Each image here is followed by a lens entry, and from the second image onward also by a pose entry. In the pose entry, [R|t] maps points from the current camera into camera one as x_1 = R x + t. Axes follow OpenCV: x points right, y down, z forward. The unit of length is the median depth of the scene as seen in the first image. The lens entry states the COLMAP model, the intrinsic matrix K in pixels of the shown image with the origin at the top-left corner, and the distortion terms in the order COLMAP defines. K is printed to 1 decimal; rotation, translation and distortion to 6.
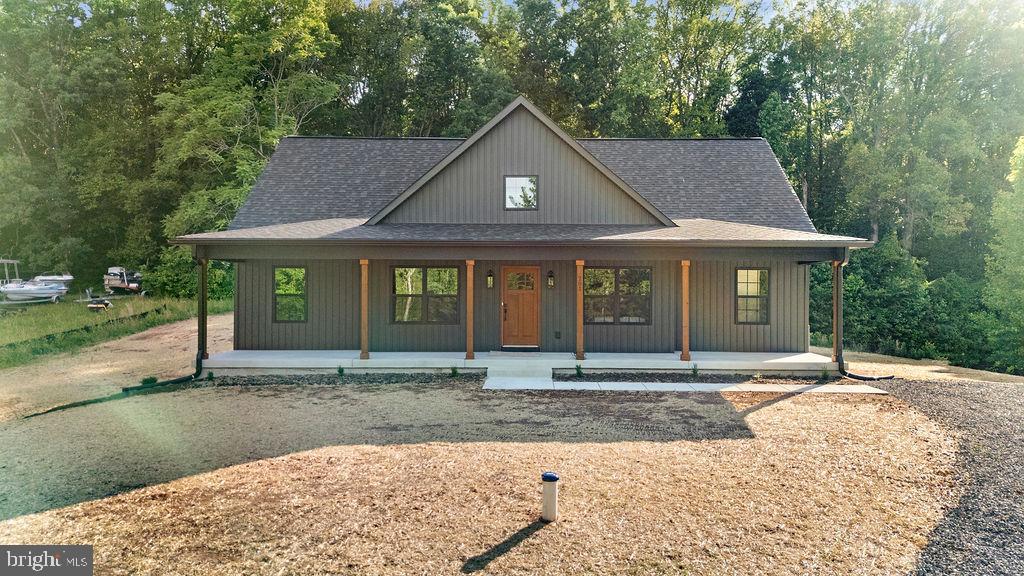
lens RADIAL K [[744.2, 0, 514.2], [0, 744.2, 288.2], [0, 0, 1]] dist [0.064718, -0.065059]
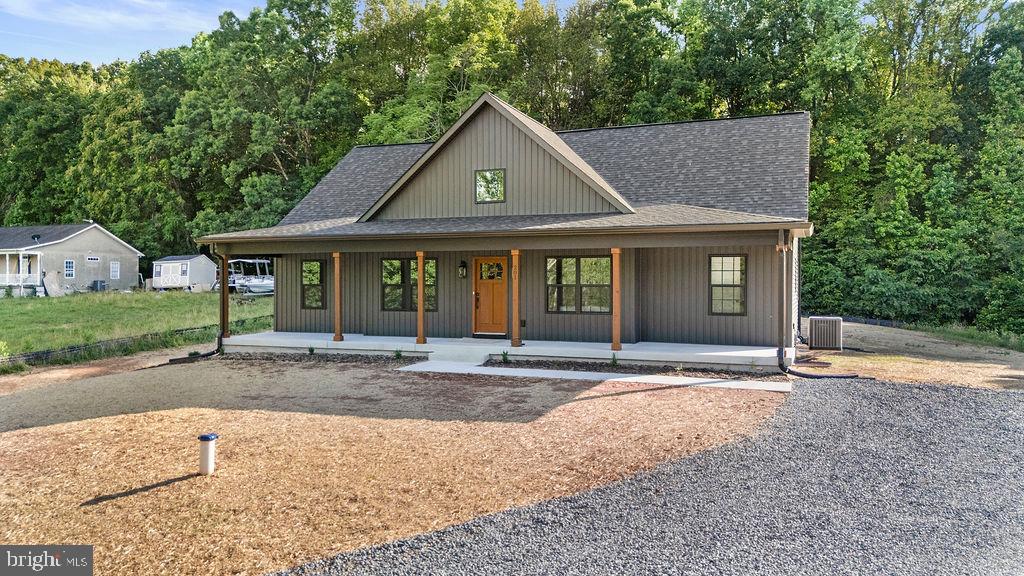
lens RADIAL K [[734.4, 0, 512.0], [0, 734.4, 288.0], [0, 0, 1]] dist [0.046572, -0.046687]
pose [[0.934513, -0.000892, -0.355928, 0.404119], [0.003343, 0.999975, 0.006272, 0.007746], [0.355913, -0.007051, 0.934492, 0.047901]]
